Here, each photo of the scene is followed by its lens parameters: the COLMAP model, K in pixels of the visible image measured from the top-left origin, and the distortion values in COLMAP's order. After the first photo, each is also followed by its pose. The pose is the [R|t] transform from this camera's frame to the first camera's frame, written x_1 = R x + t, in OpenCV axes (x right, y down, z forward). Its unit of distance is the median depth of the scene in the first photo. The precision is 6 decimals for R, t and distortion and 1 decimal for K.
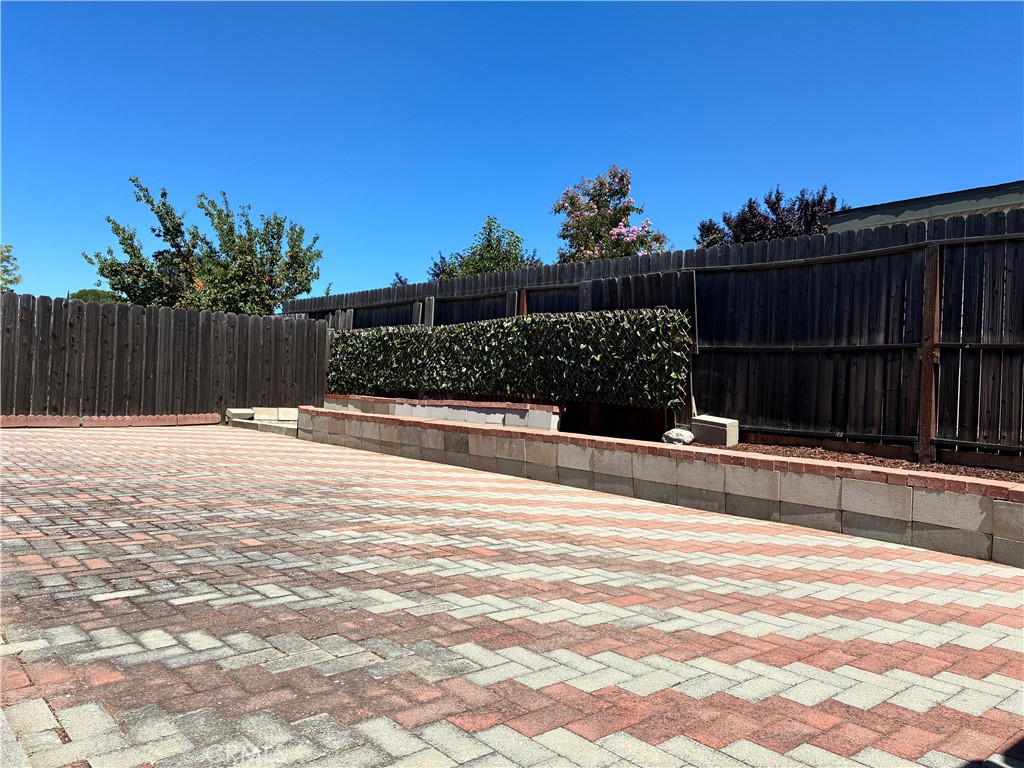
lens RADIAL K [[767.2, 0, 512.4], [0, 767.2, 381.6], [0, 0, 1]] dist [0.070897, -0.098422]
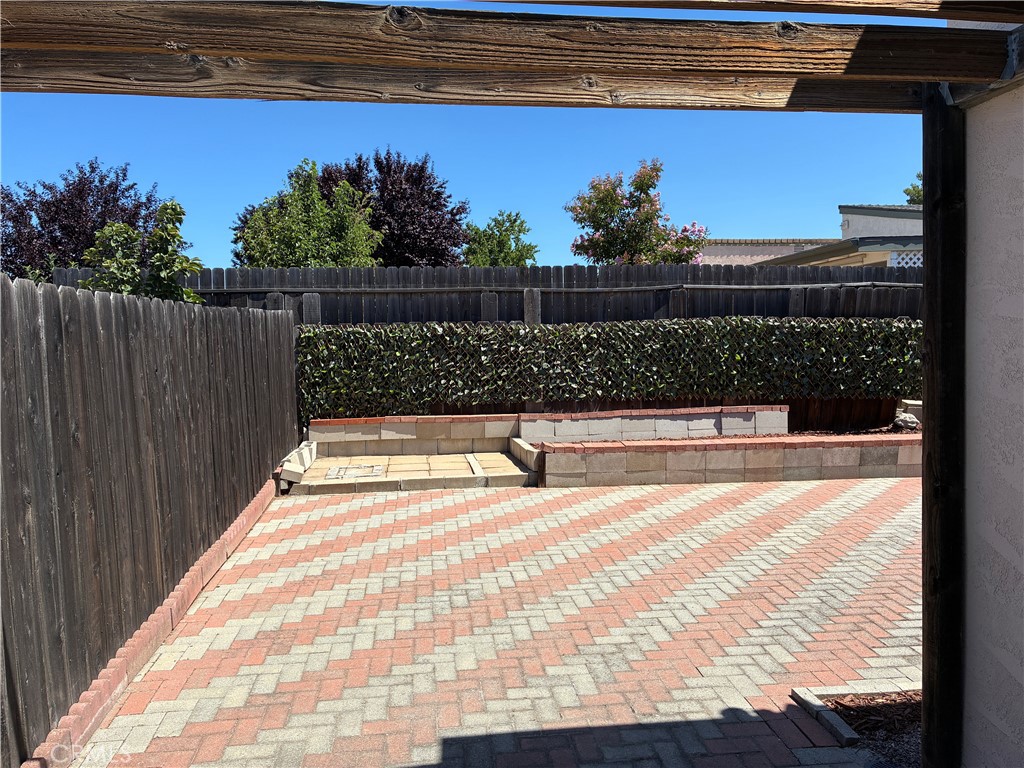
lens RADIAL K [[767.2, 0, 512.4], [0, 767.2, 381.6], [0, 0, 1]] dist [0.070897, -0.098422]
pose [[0.557750, -0.021180, 0.829739, -0.937643], [0.039112, 0.999235, -0.000784, -0.013156], [-0.829087, 0.032890, 0.558152, 0.664187]]
